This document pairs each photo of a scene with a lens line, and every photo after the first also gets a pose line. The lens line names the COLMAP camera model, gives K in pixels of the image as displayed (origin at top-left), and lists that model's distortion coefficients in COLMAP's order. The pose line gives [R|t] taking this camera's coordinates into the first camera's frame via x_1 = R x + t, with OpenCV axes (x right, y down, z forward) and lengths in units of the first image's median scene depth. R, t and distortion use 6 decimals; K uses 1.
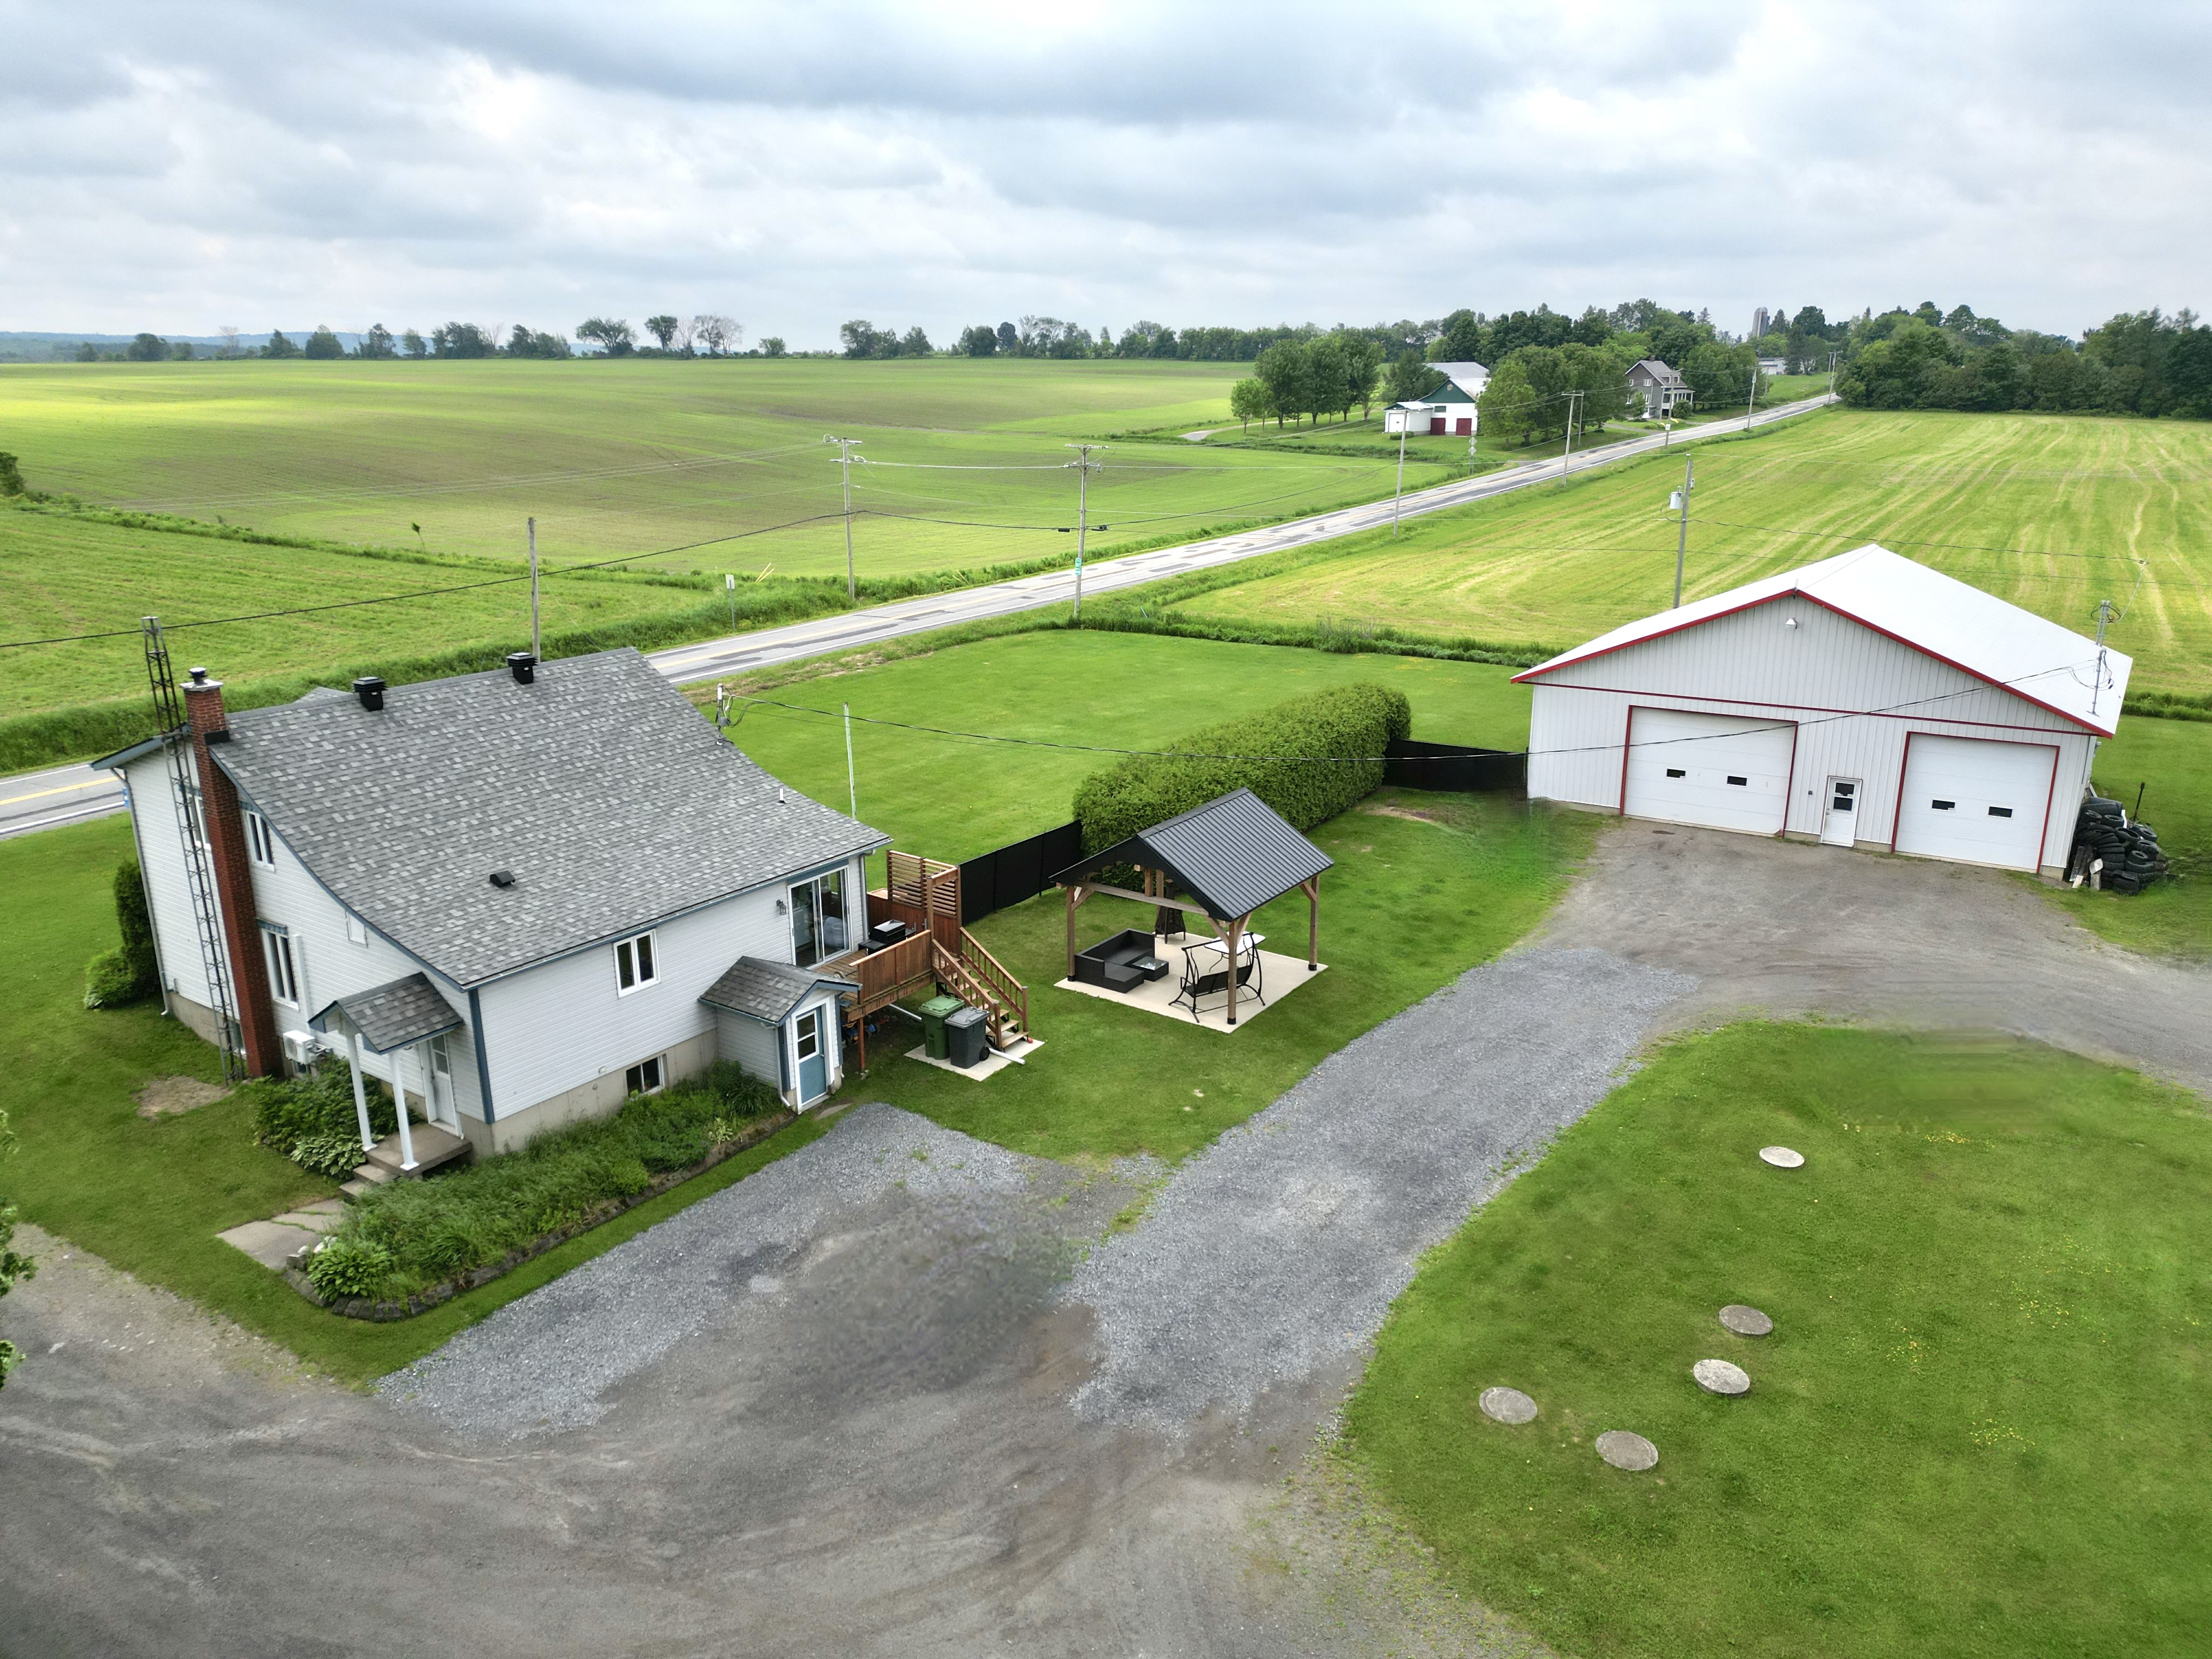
lens RADIAL K [[1534.9, 0, 1104.6], [0, 1534.9, 828.1], [0, 0, 1]] dist [0.091879, -0.093036]
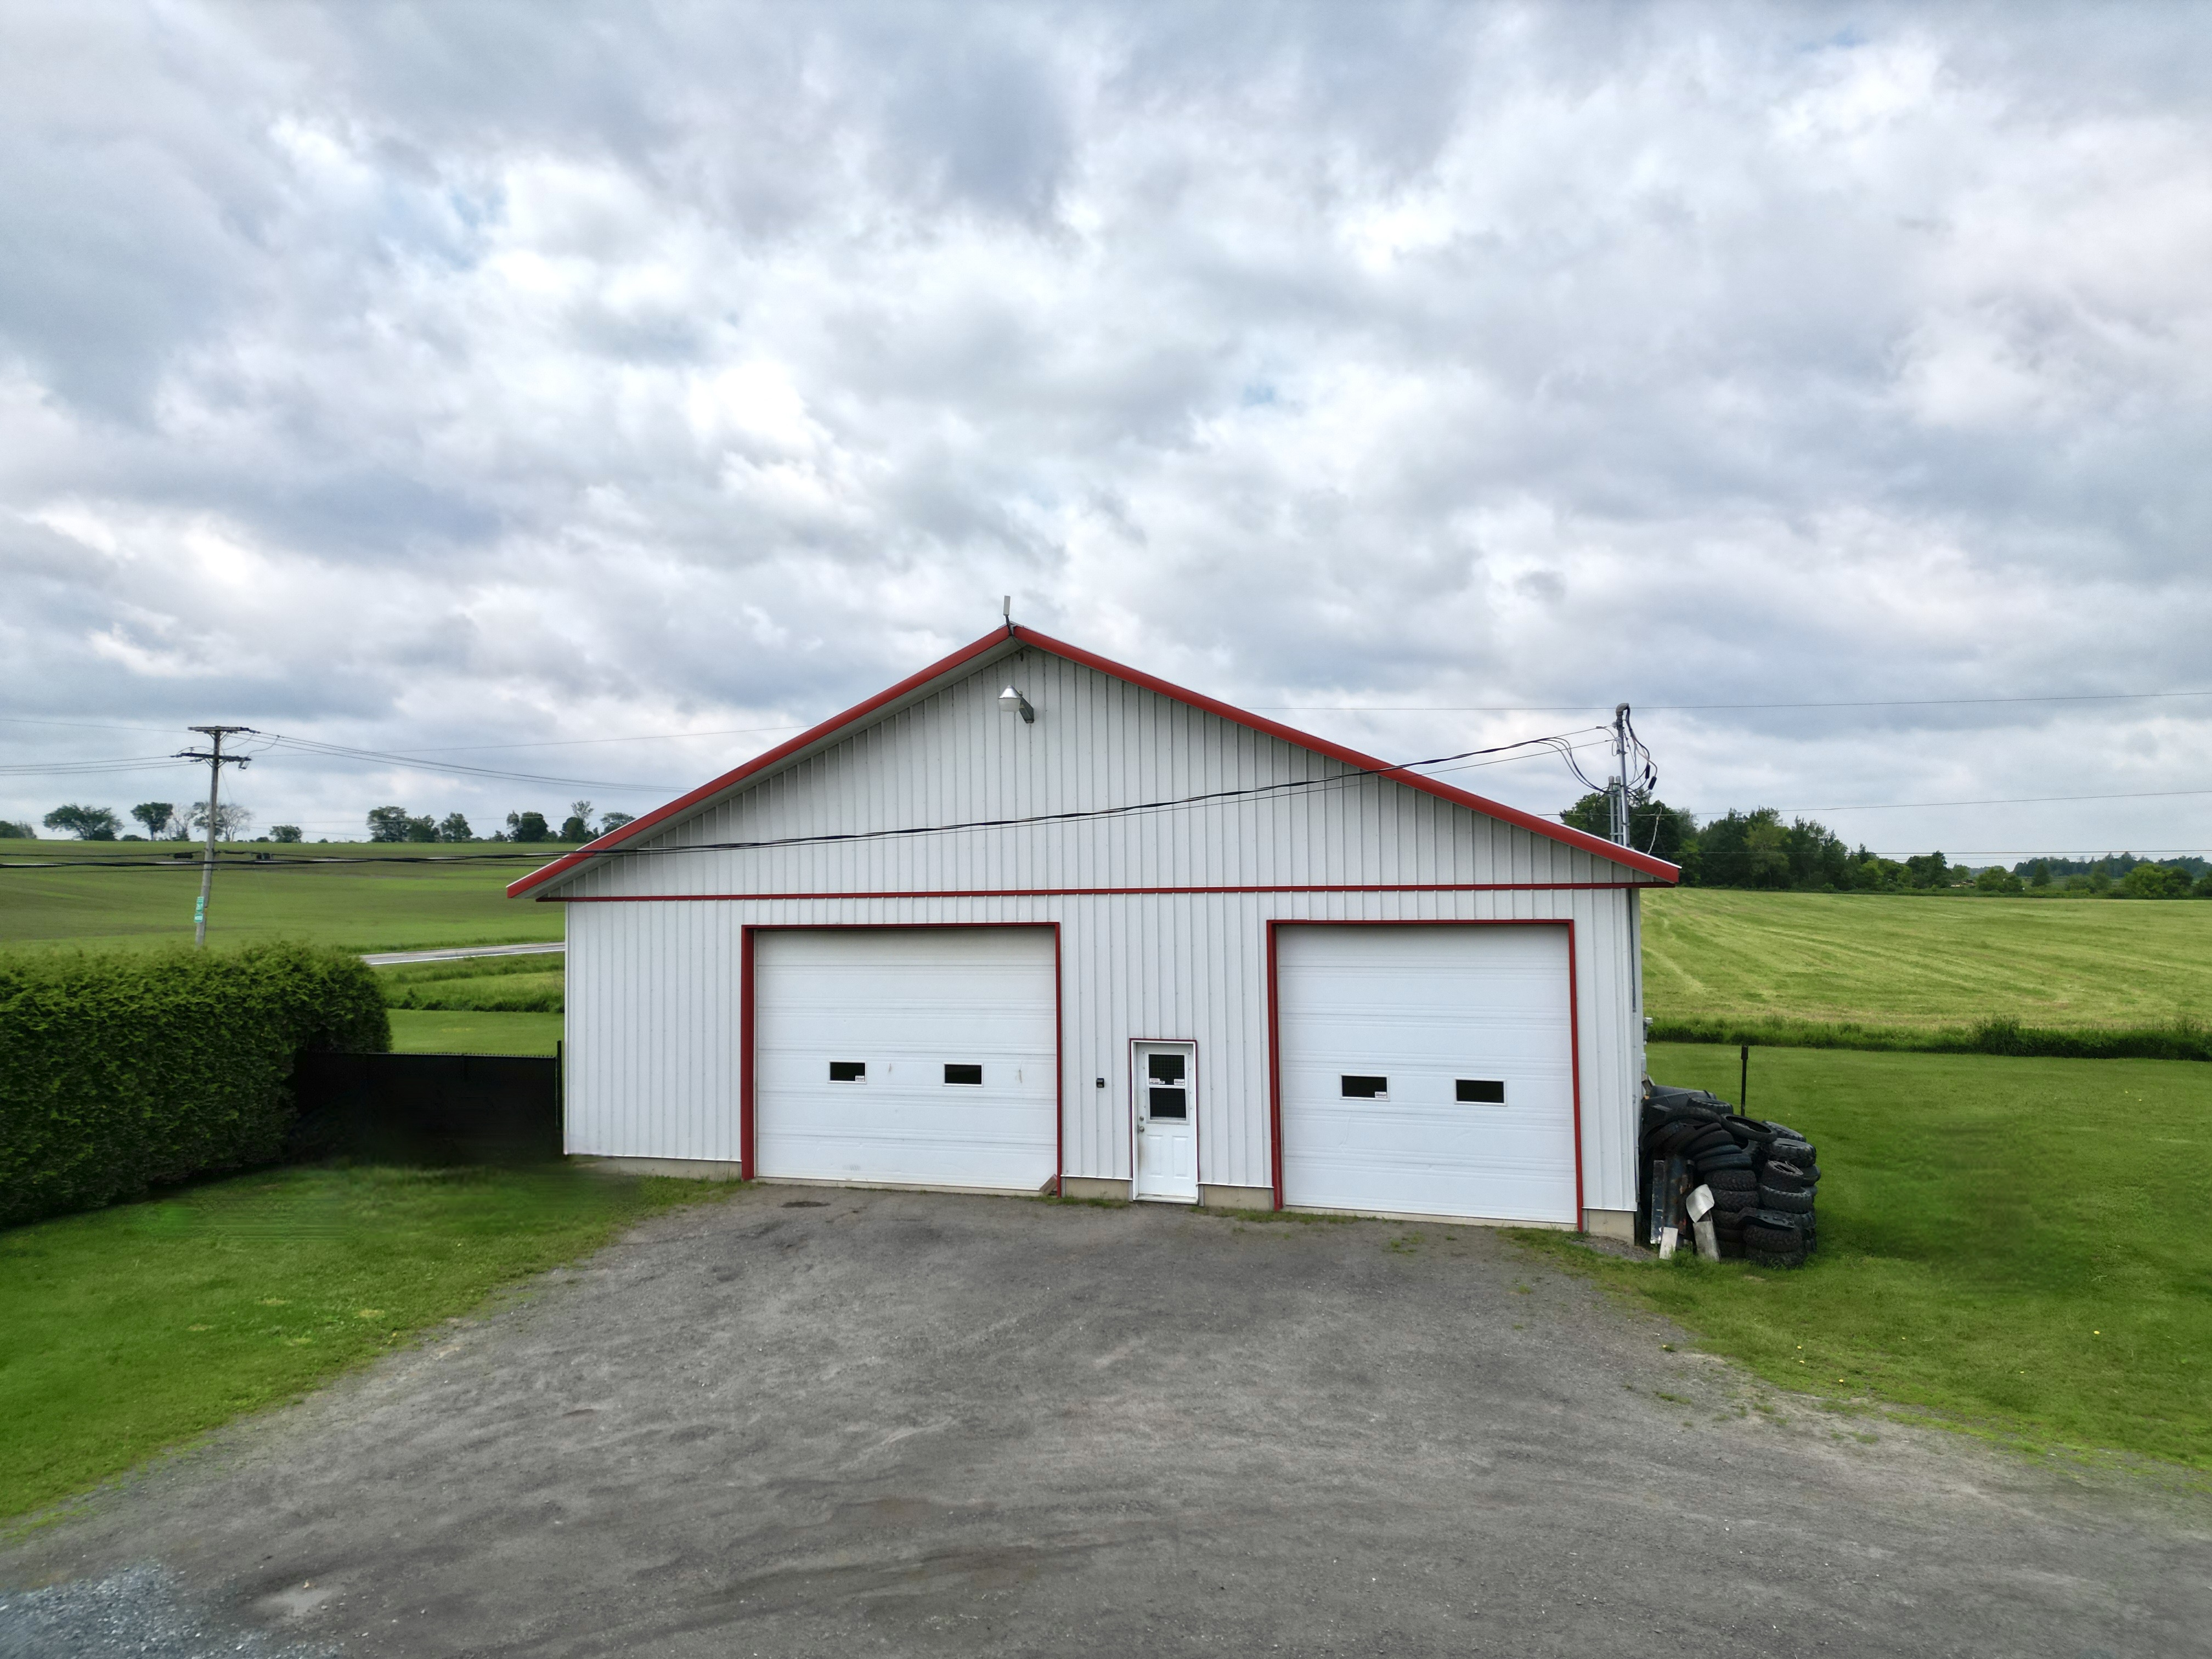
lens RADIAL K [[1534.9, 0, 1104.6], [0, 1534.9, 828.1], [0, 0, 1]] dist [0.091879, -0.093036]
pose [[0.969856, 0.009539, 0.243490, 0.448258], [0.068663, 0.948046, -0.310635, 0.057087], [-0.233803, 0.317990, 0.918814, 0.743624]]
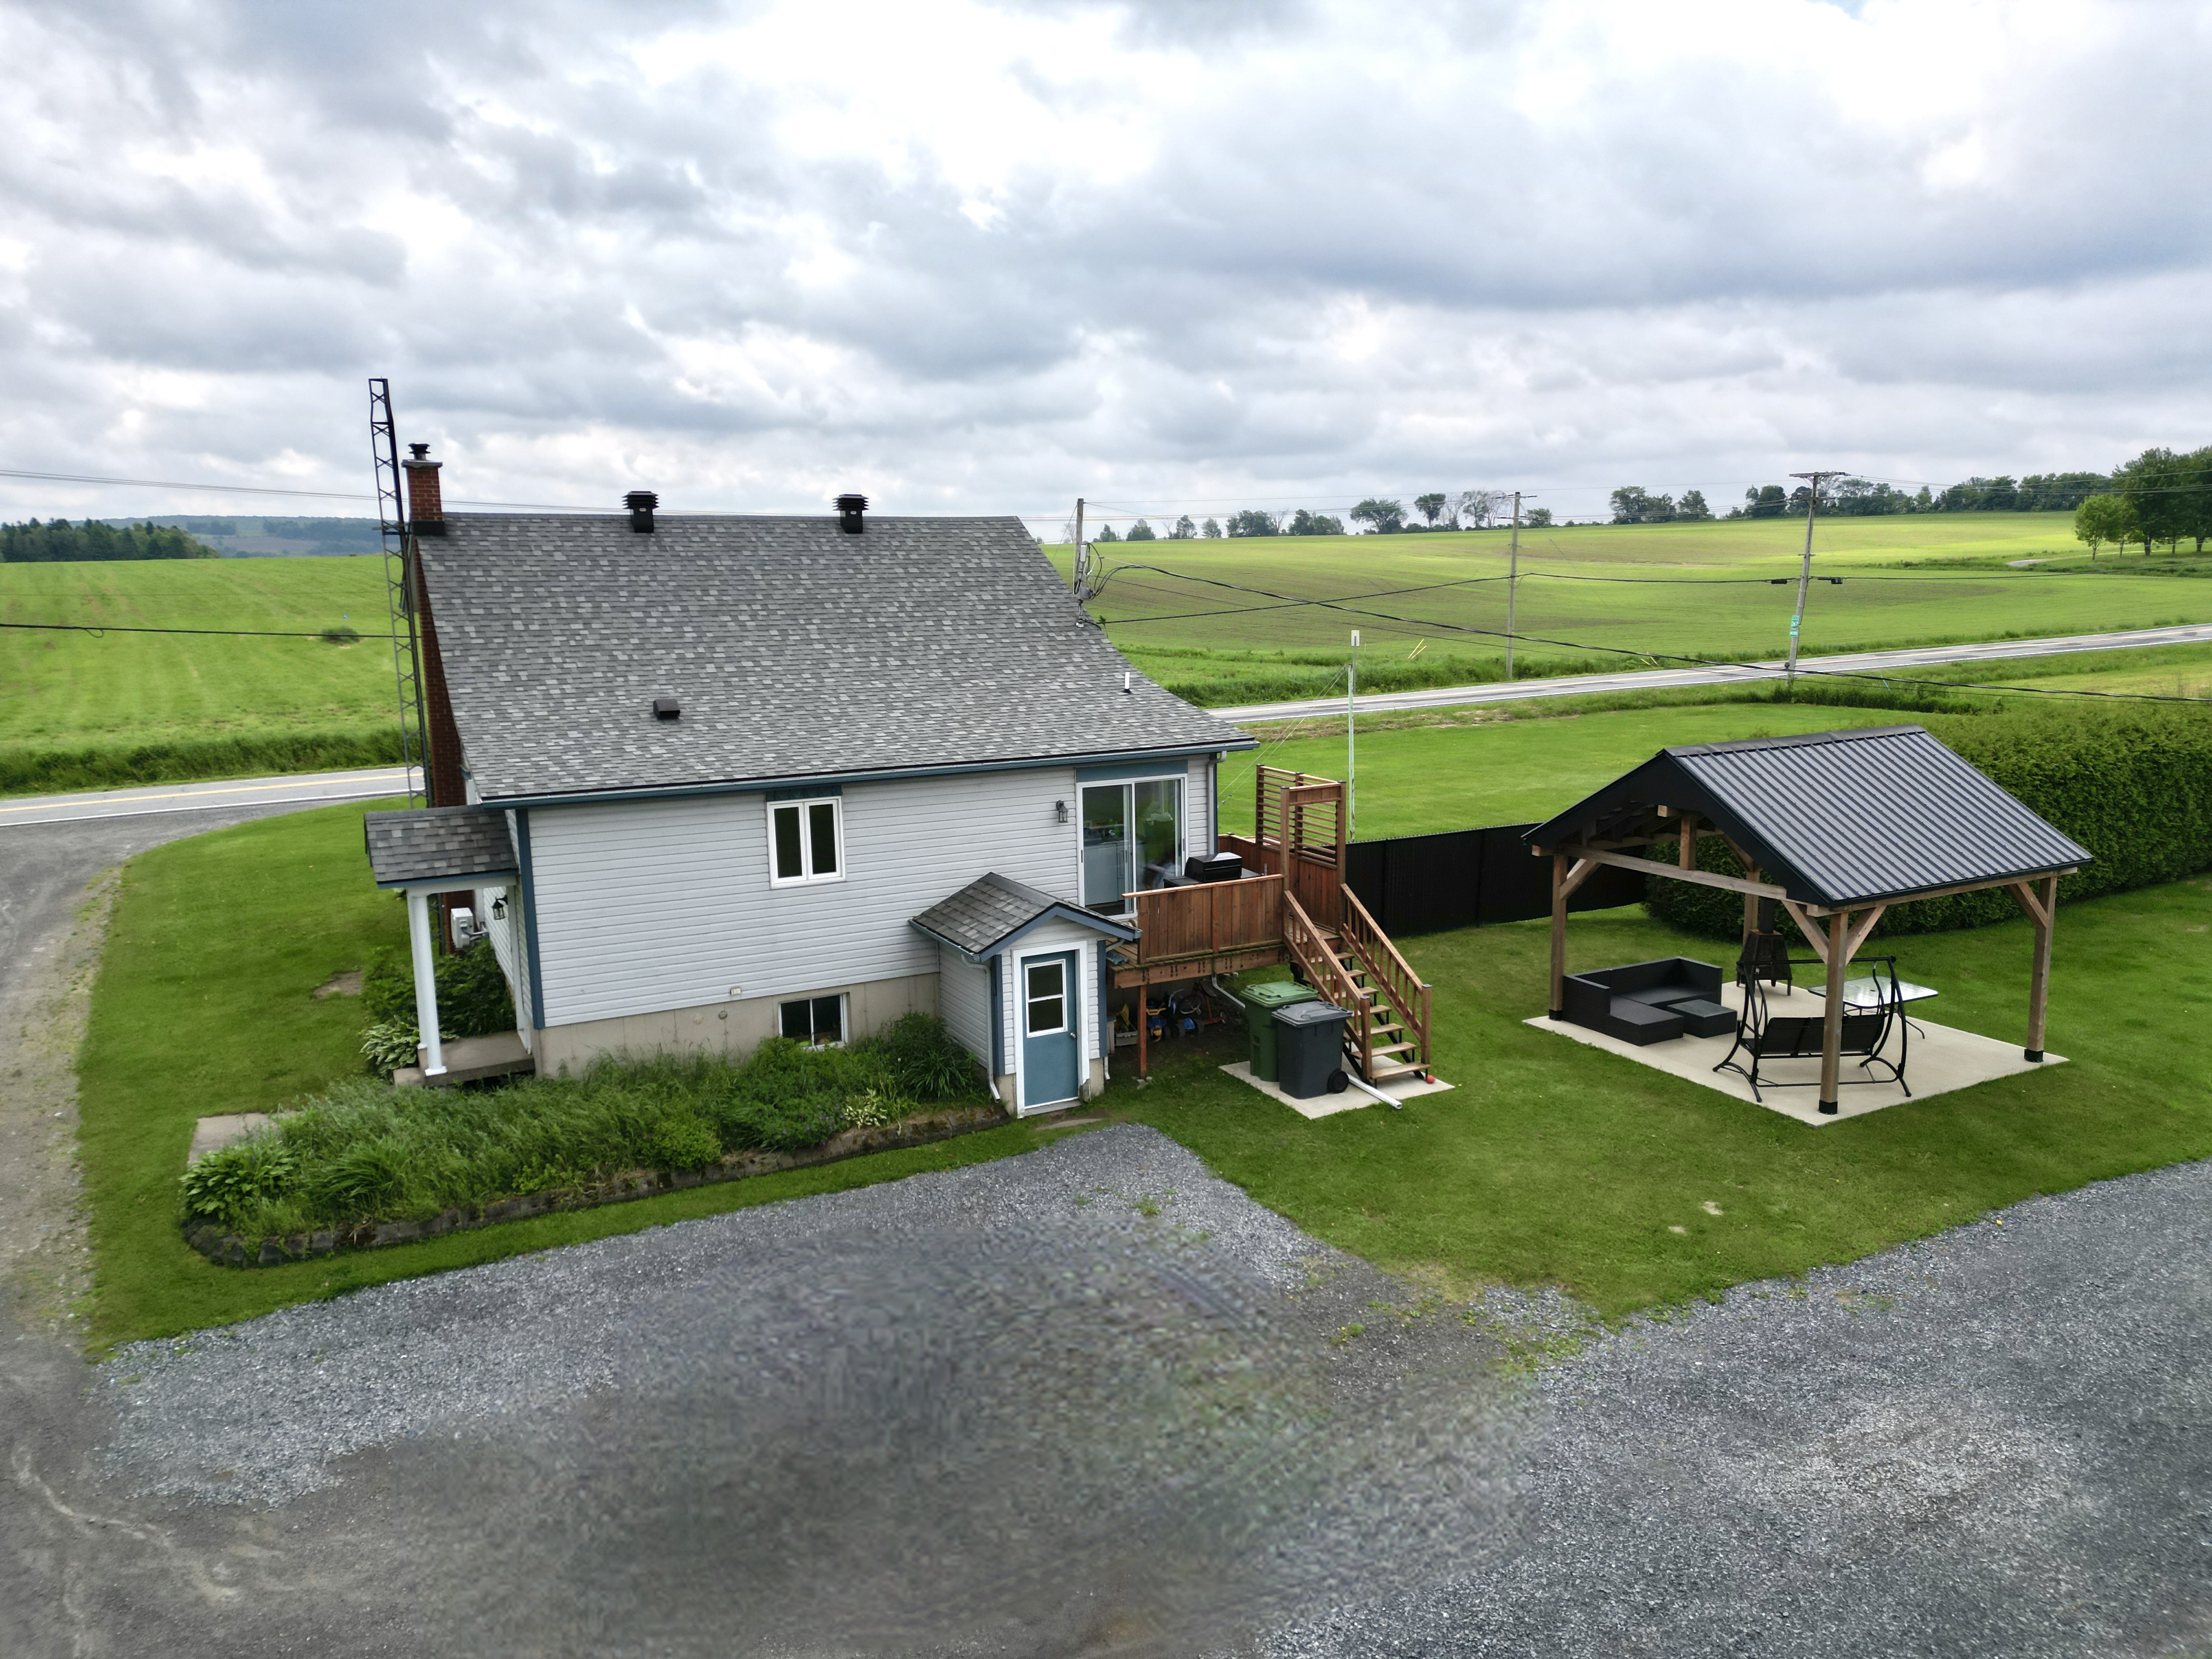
lens RADIAL K [[1534.9, 0, 1104.6], [0, 1534.9, 828.1], [0, 0, 1]] dist [0.091879, -0.093036]
pose [[0.887385, 0.064635, -0.456476, 0.099371], [-0.117462, 0.989145, -0.088286, 0.105399], [0.445815, 0.131962, 0.885345, 0.392472]]
